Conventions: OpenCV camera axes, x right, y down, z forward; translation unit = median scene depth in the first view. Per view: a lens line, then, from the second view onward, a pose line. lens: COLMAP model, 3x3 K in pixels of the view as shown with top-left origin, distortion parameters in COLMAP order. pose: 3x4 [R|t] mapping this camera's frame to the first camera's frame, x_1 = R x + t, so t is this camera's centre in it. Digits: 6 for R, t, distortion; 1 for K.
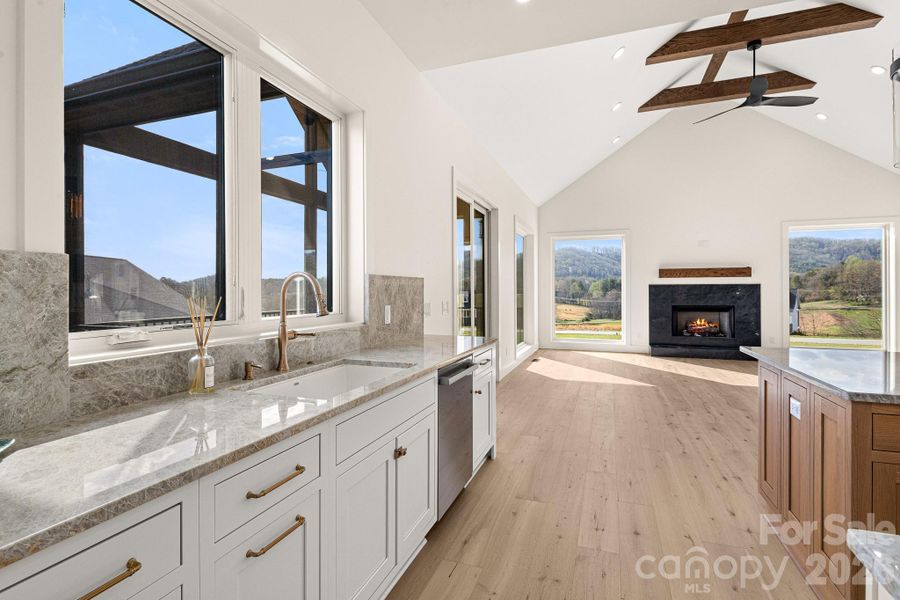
lens RADIAL K [[439.1, 0, 446.5], [0, 439.1, 292.7], [0, 0, 1]] dist [0.001652, 0.000041]
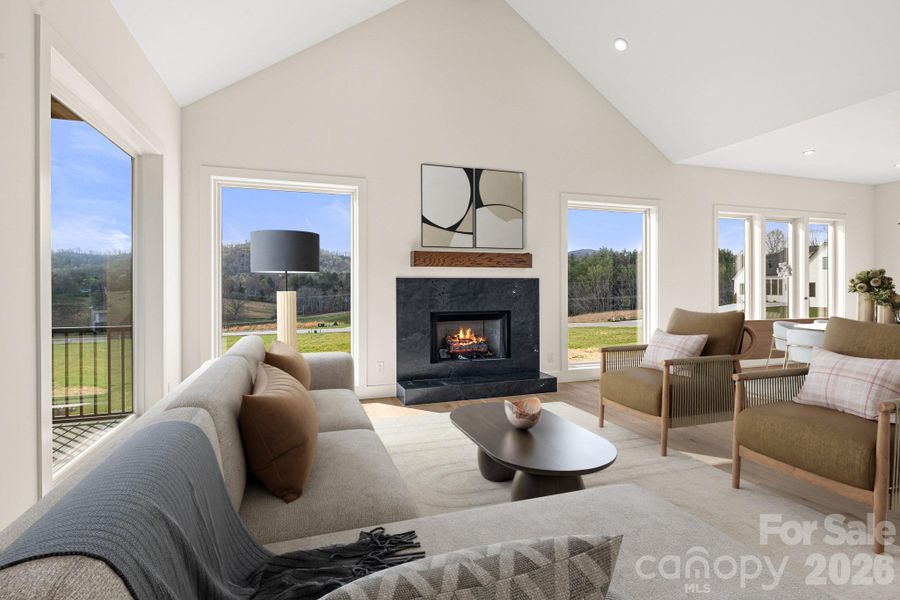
lens RADIAL K [[431.7, 0, 438.3], [0, 431.7, 286.9], [0, 0, 1]] dist [0.000293, 0.000097]
pose [[0.784839, 0.001026, 0.619699, 0.153653], [0.002433, 0.999986, -0.004737, -0.003393], [-0.619695, 0.005226, 0.784825, 0.523546]]
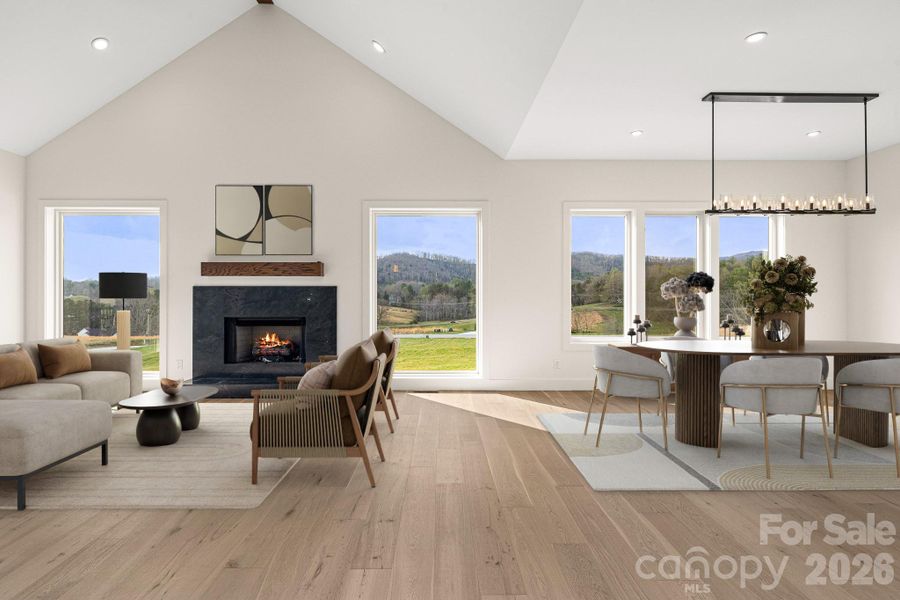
lens RADIAL K [[431.7, 0, 438.3], [0, 431.7, 286.9], [0, 0, 1]] dist [0.000293, 0.000097]
pose [[0.939592, 0.009716, 0.342159, 0.587082], [-0.002256, 0.999751, -0.022194, -0.003603], [-0.342290, 0.020081, 0.939380, 0.267026]]
